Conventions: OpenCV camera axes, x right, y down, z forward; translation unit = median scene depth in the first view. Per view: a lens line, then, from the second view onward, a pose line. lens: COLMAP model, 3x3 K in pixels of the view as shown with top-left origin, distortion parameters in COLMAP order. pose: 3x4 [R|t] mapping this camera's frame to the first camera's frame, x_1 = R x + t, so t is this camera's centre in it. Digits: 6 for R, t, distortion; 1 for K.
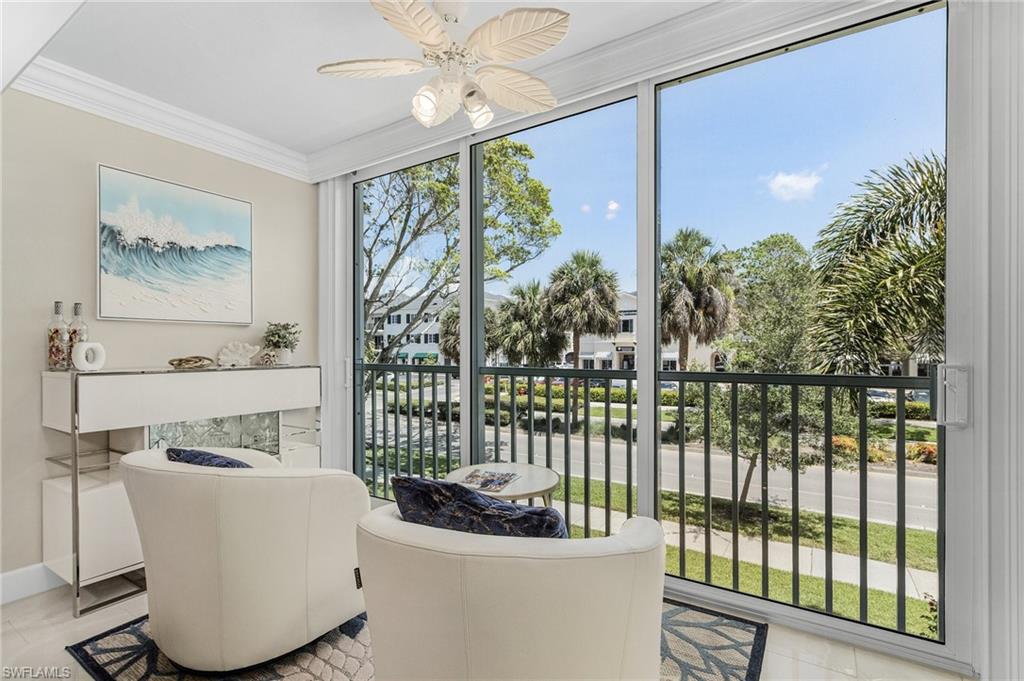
lens RADIAL K [[477.8, 0, 508.9], [0, 477.8, 344.2], [0, 0, 1]] dist [0.000200, -0.001459]
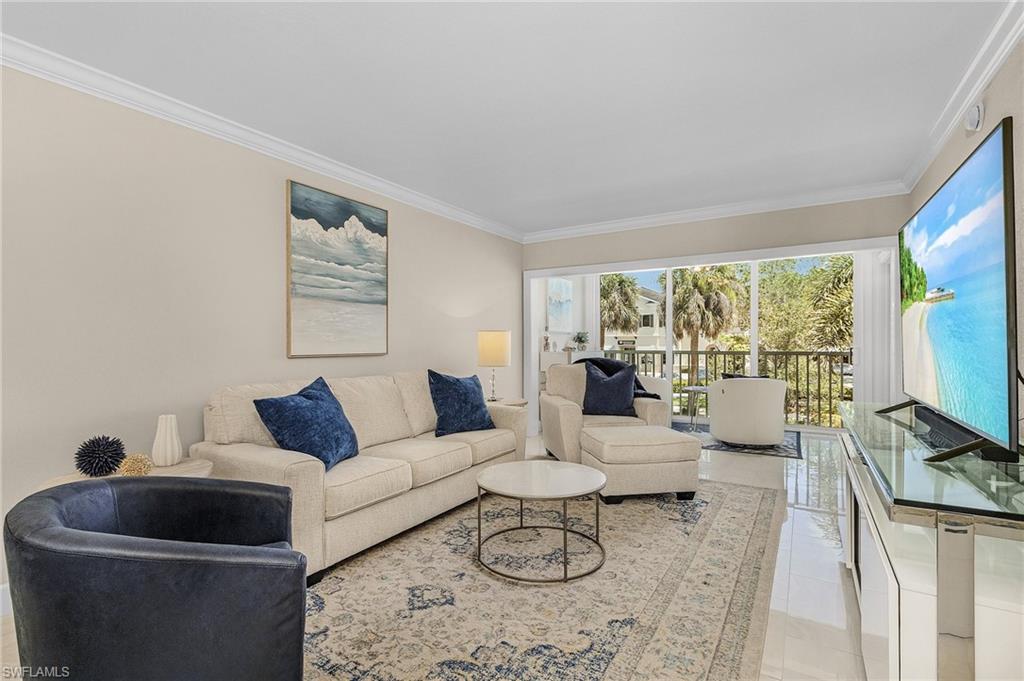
lens RADIAL K [[477.8, 0, 505.3], [0, 477.8, 338.6], [0, 0, 1]] dist [0.000200, -0.001459]
pose [[0.999791, -0.000949, 0.020409, -0.144572], [0.000921, 0.999999, 0.001381, -0.002462], [-0.020410, -0.001361, 0.999791, -0.207471]]
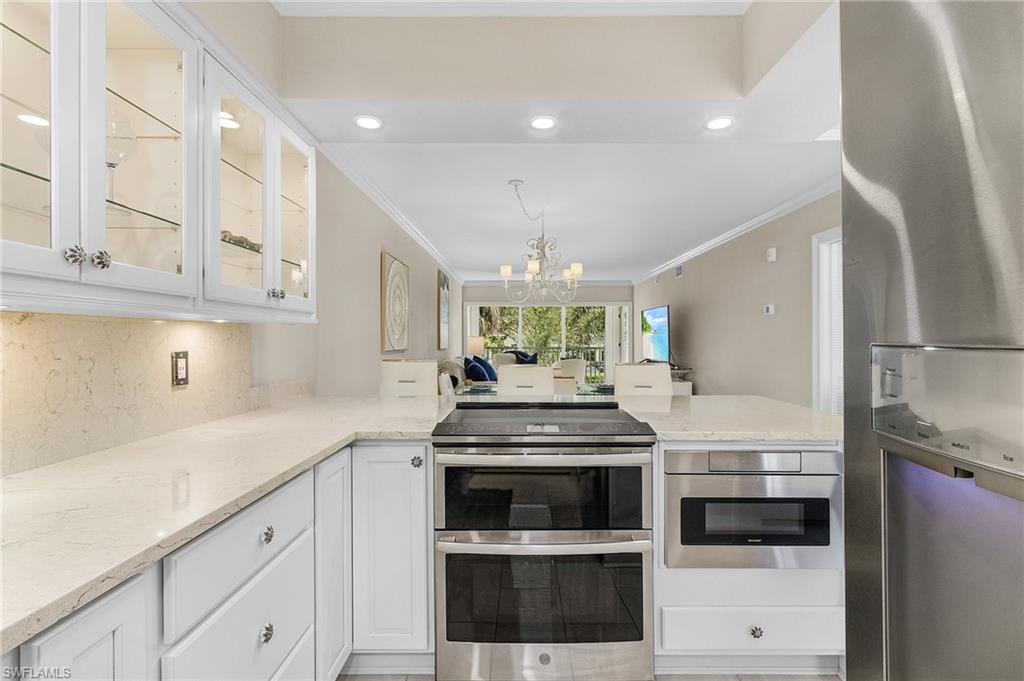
lens RADIAL K [[477.8, 0, 514.1], [0, 477.8, 339.1], [0, 0, 1]] dist [0.000200, -0.001459]
pose [[0.844376, 0.002948, 0.535743, -0.363247], [-0.005698, 0.999978, 0.003479, -0.005470], [-0.535721, -0.005990, 0.844374, -0.384223]]
